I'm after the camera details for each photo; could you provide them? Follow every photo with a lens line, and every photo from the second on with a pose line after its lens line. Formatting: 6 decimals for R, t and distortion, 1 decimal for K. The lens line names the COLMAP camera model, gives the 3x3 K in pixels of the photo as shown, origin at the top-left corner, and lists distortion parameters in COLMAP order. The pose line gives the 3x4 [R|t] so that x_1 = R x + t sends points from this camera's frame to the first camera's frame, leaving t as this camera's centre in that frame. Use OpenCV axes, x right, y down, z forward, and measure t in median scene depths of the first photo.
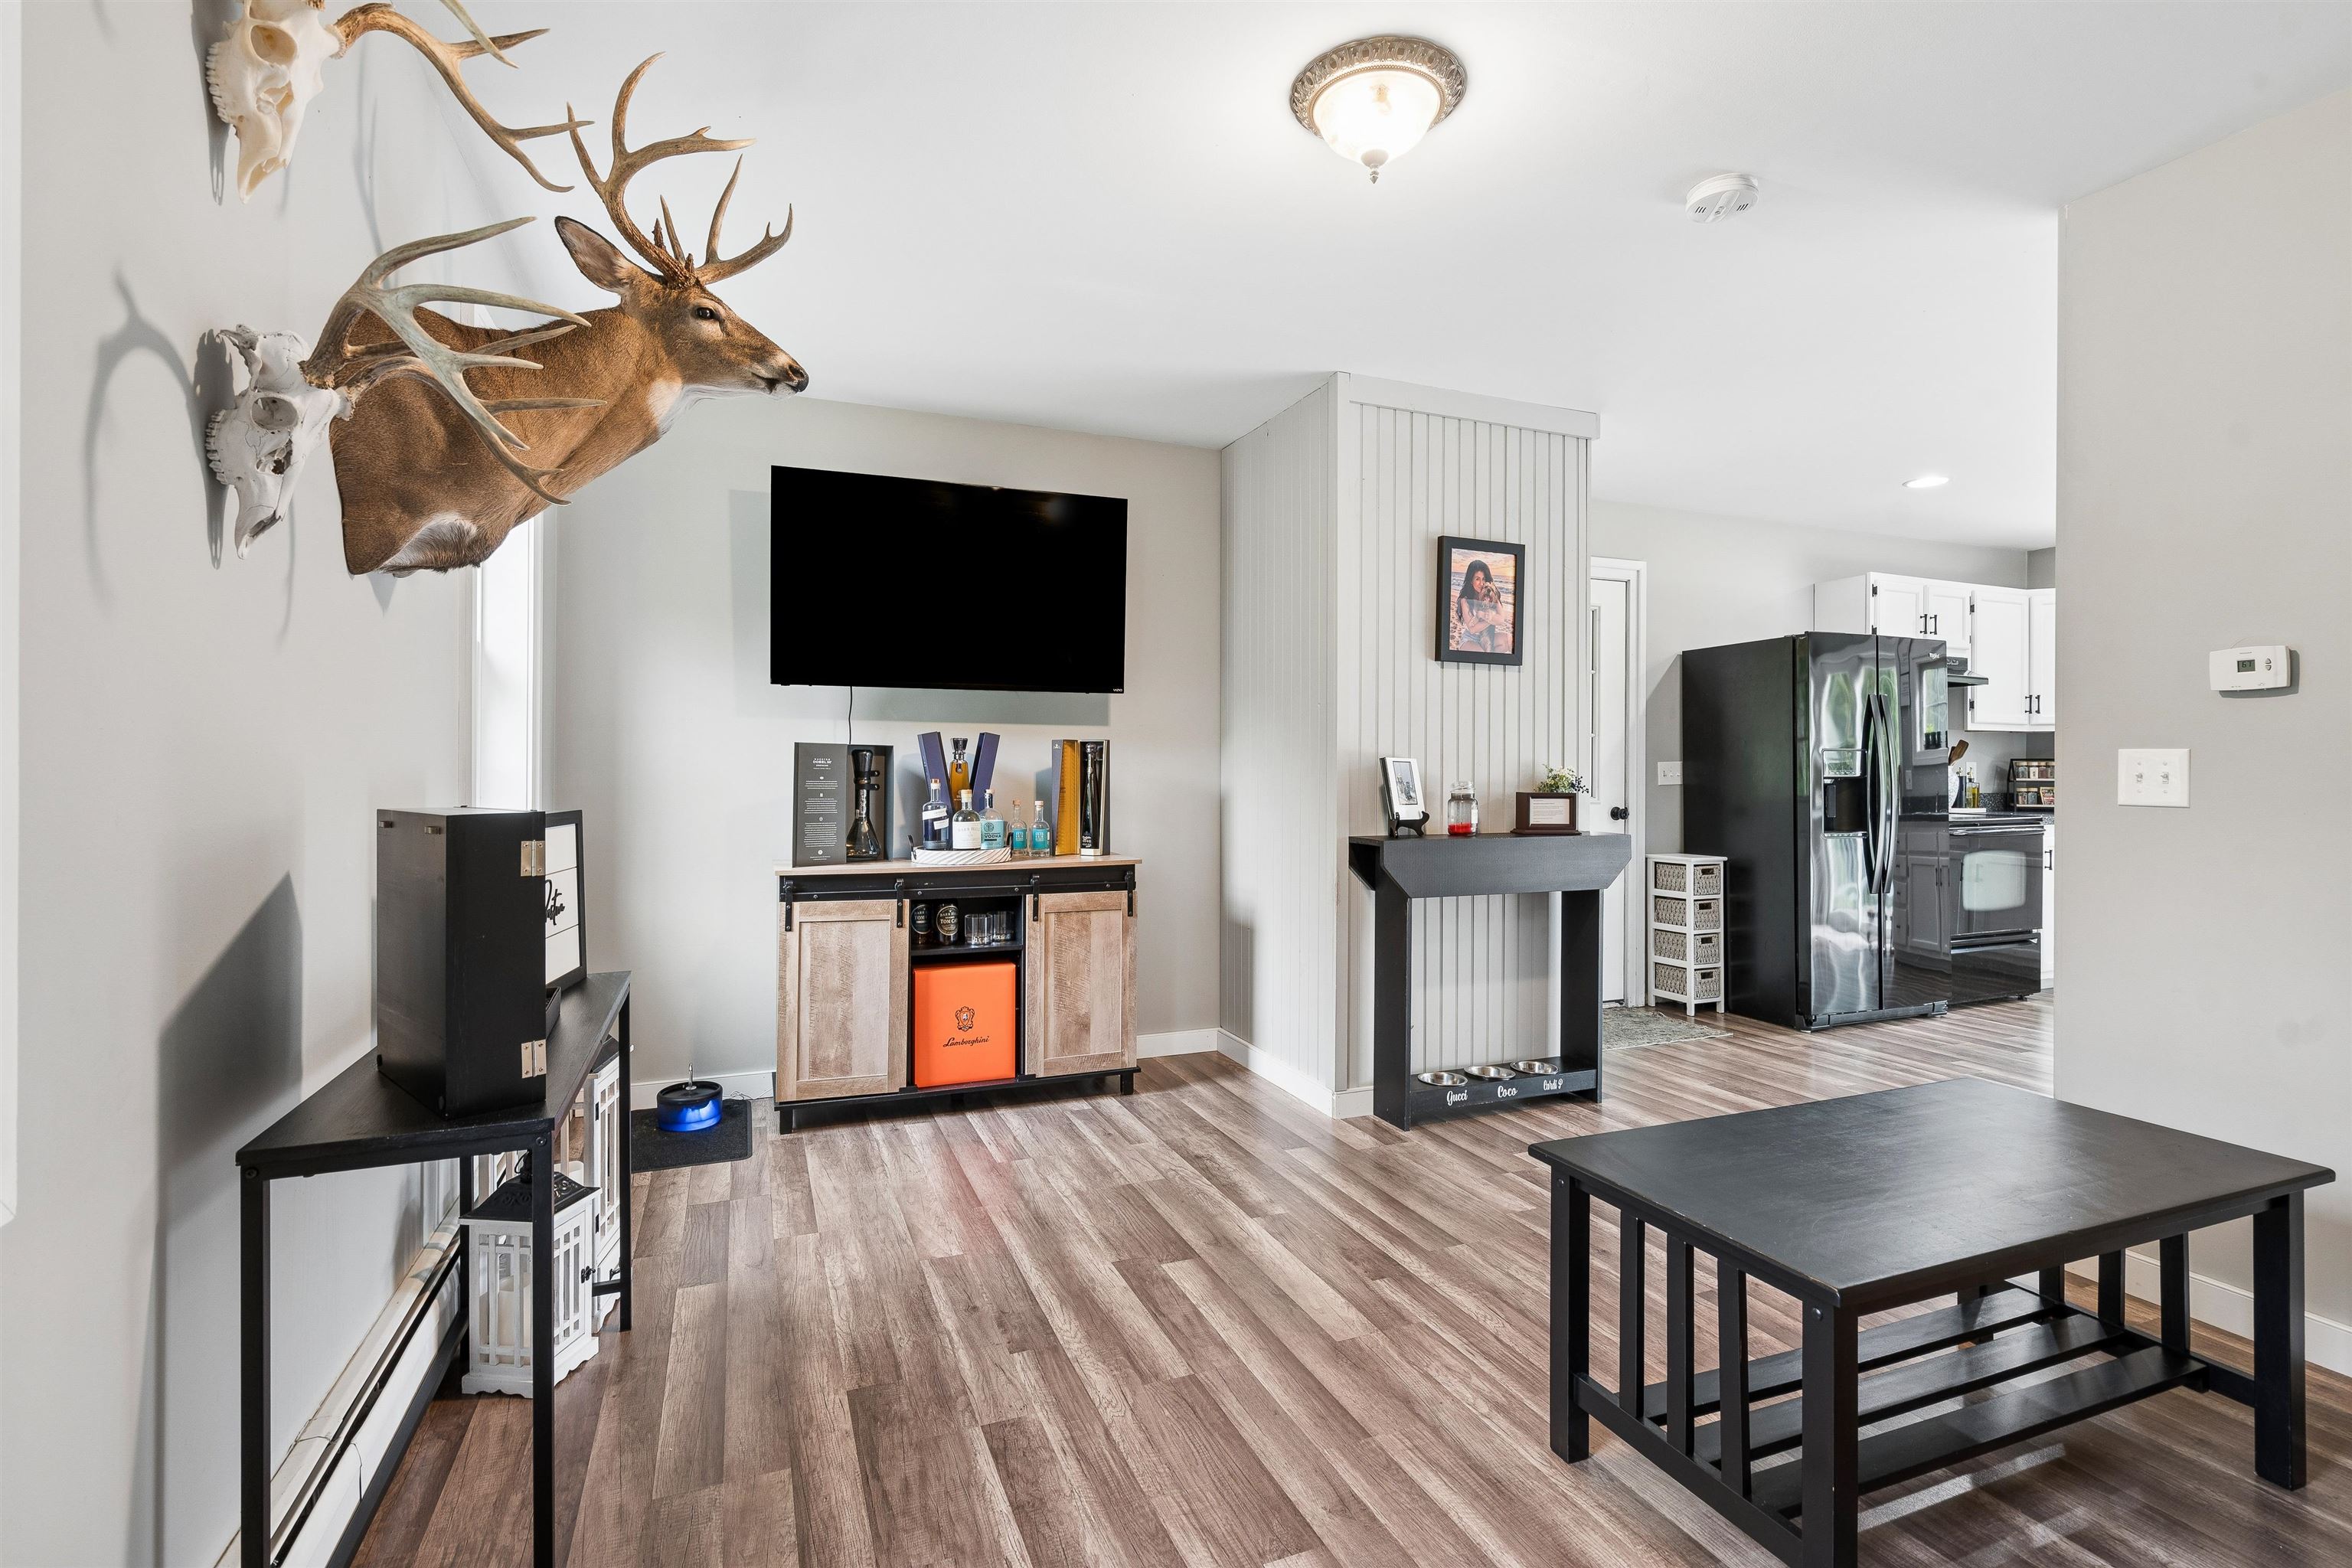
lens RADIAL K [[1071.6, 0, 1177.6], [0, 1071.6, 773.2], [0, 0, 1]] dist [-0.001828, 0.002017]
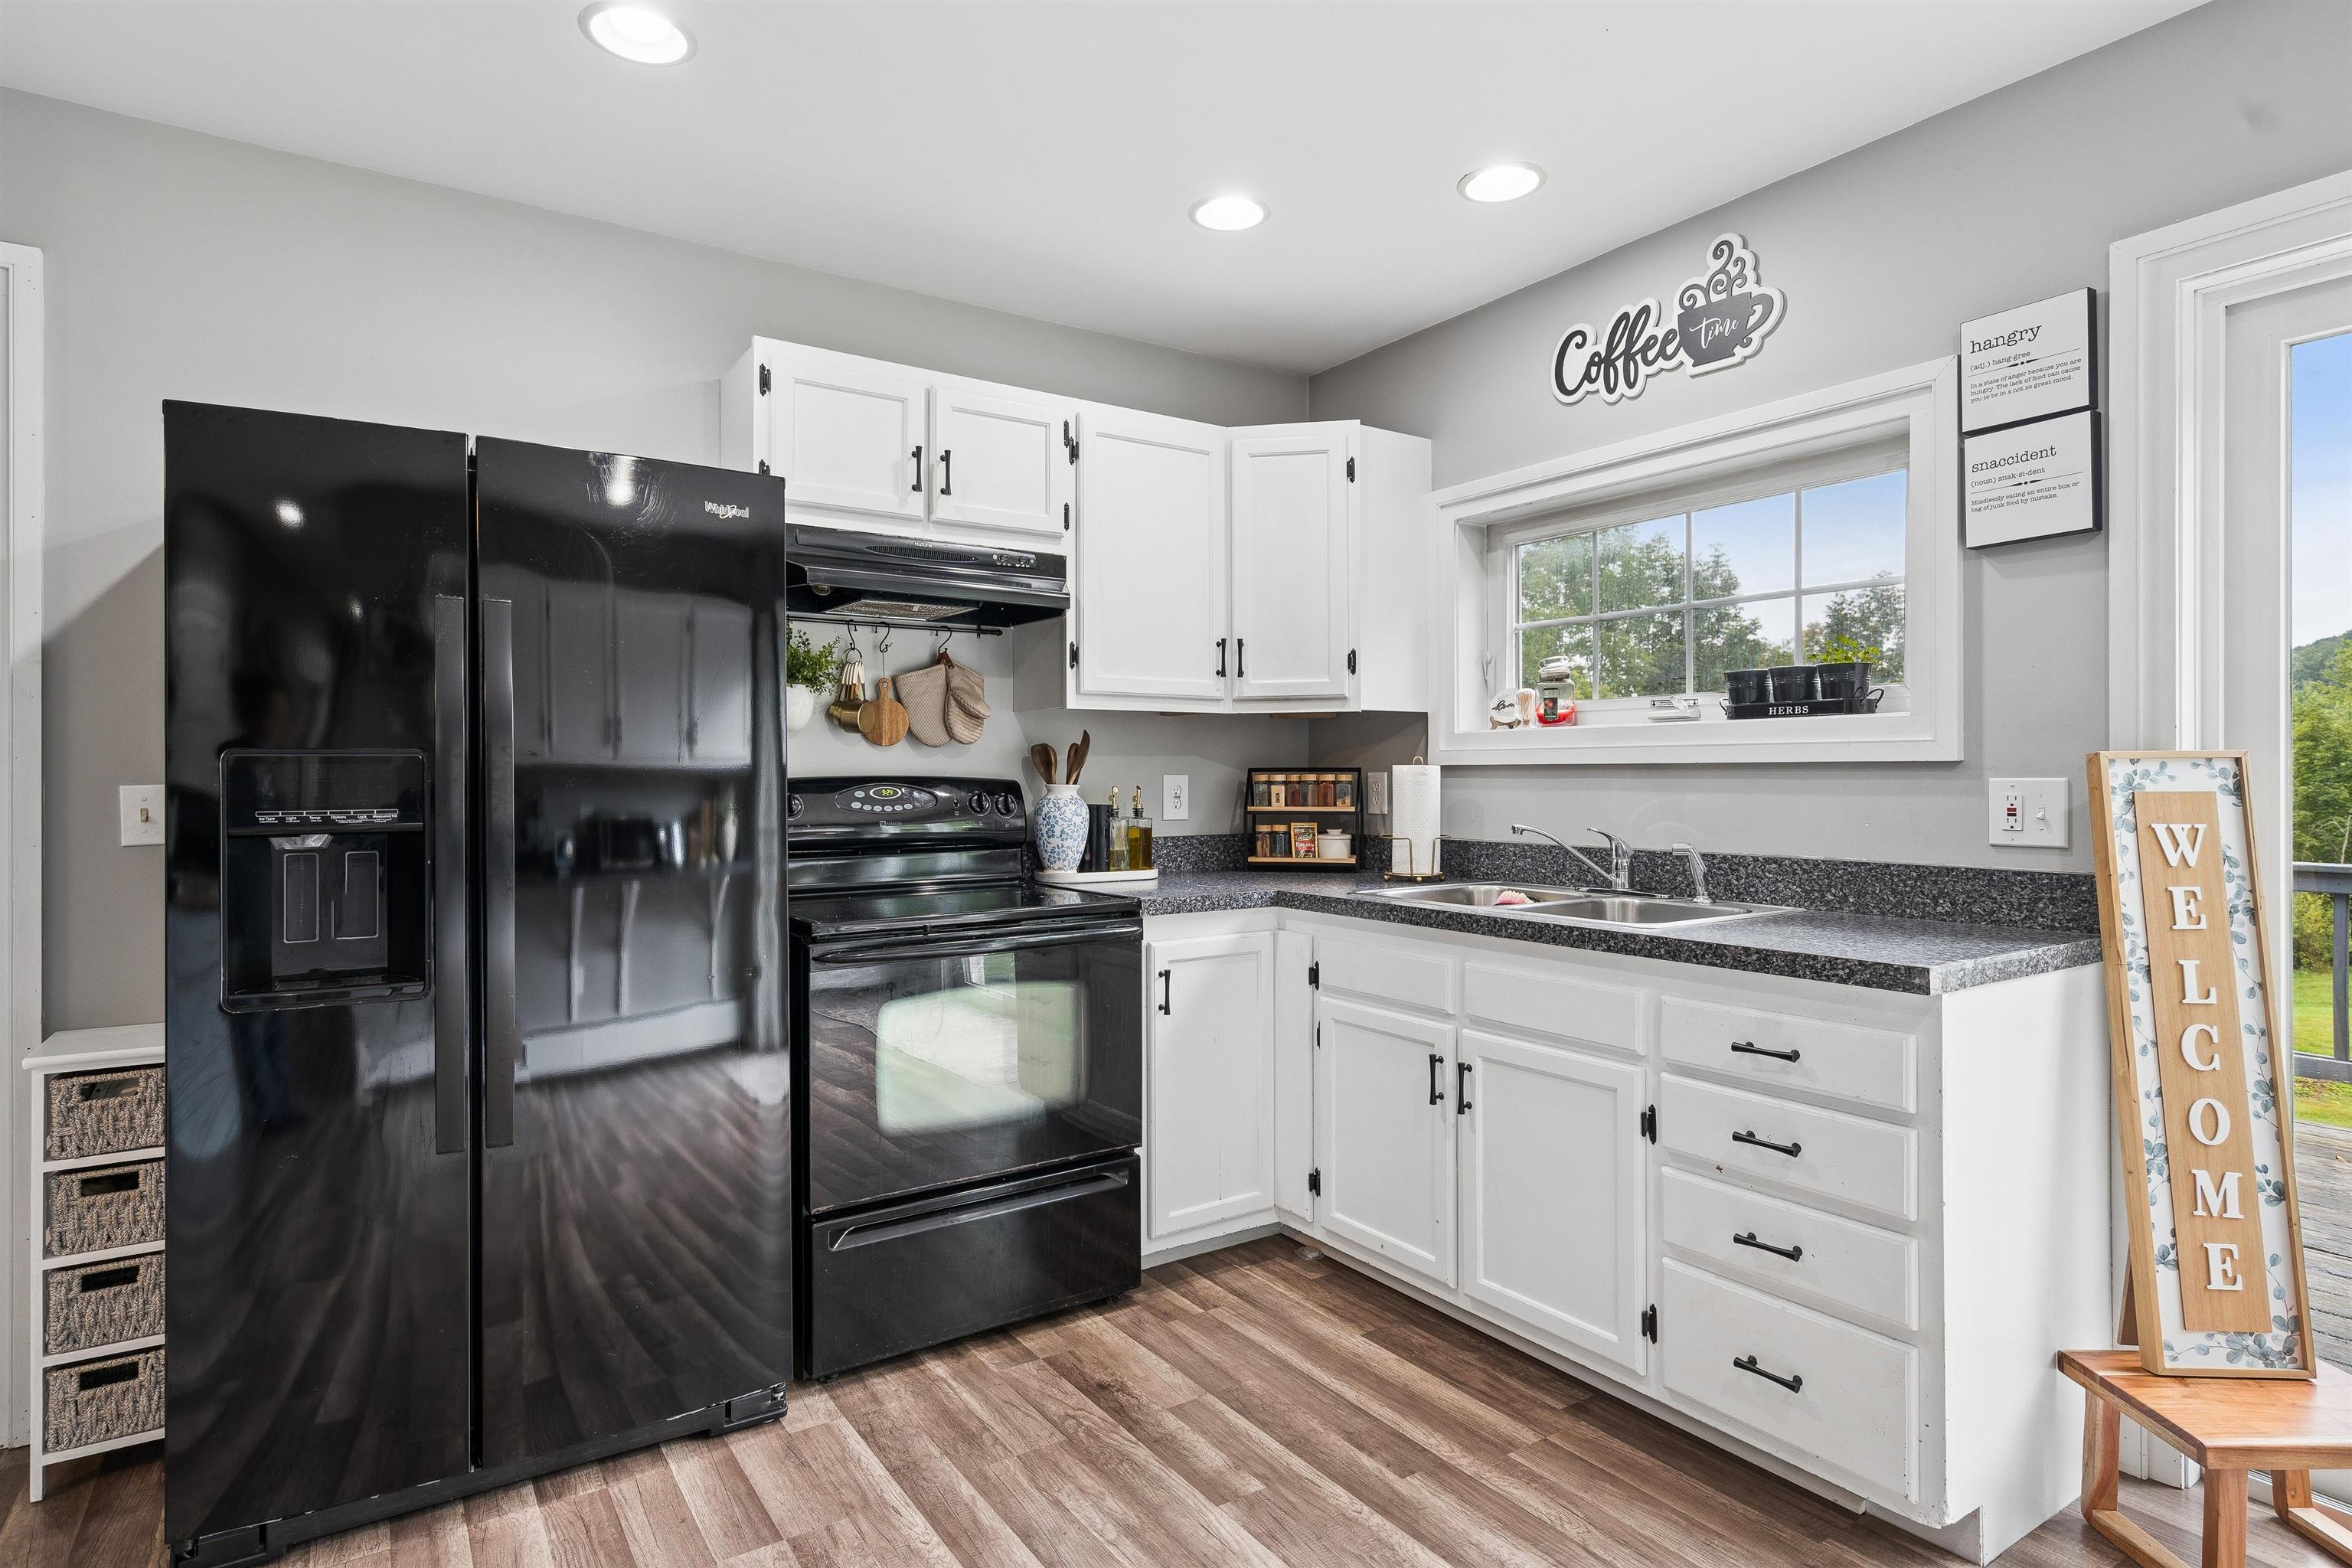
lens RADIAL K [[1254.0, 0, 1162.1], [0, 1254.0, 770.9], [0, 0, 1]] dist [0.008794, 0.002372]
pose [[0.980178, -0.006590, 0.198009, 1.051667], [0.007835, 0.999954, -0.005506, -0.014245], [-0.197964, 0.006948, 0.980185, 0.735307]]
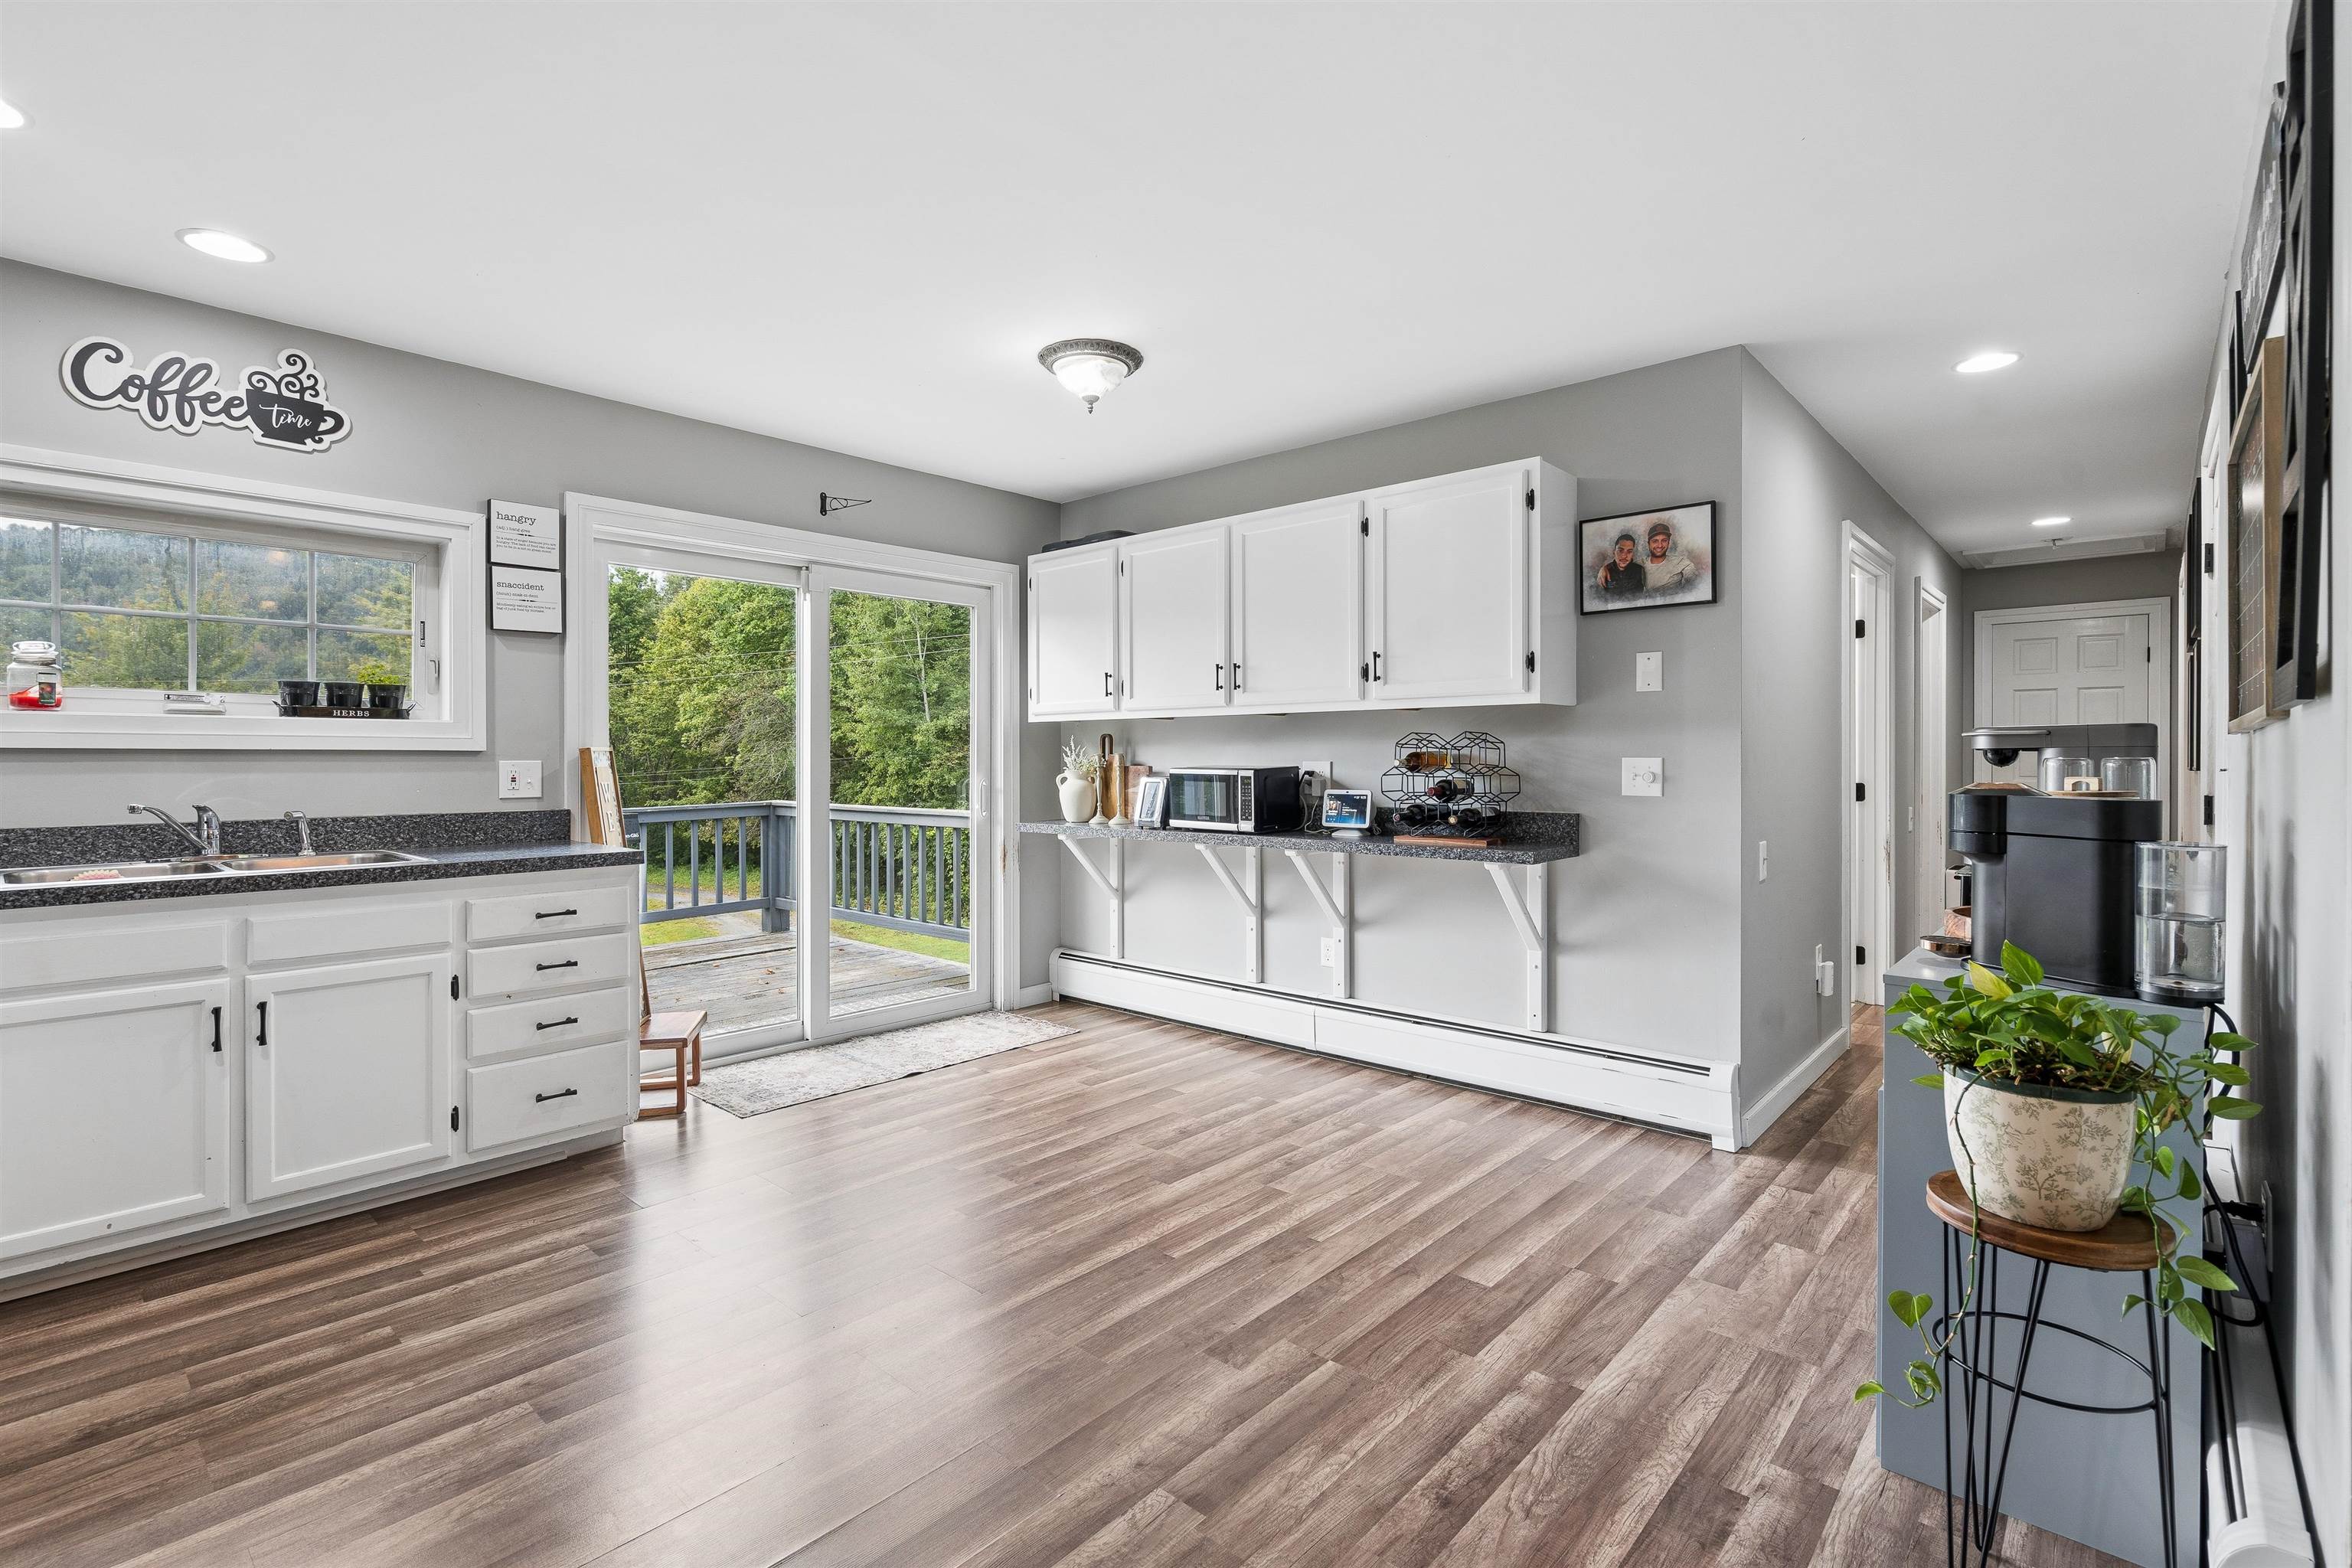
lens RADIAL K [[1071.6, 0, 1160.4], [0, 1071.6, 761.1], [0, 0, 1]] dist [-0.001828, 0.002017]
pose [[-0.426182, -0.004170, 0.904628, 0.470890], [0.003669, 0.999973, 0.006338, -0.014393], [-0.904630, 0.006021, -0.426155, 1.152412]]
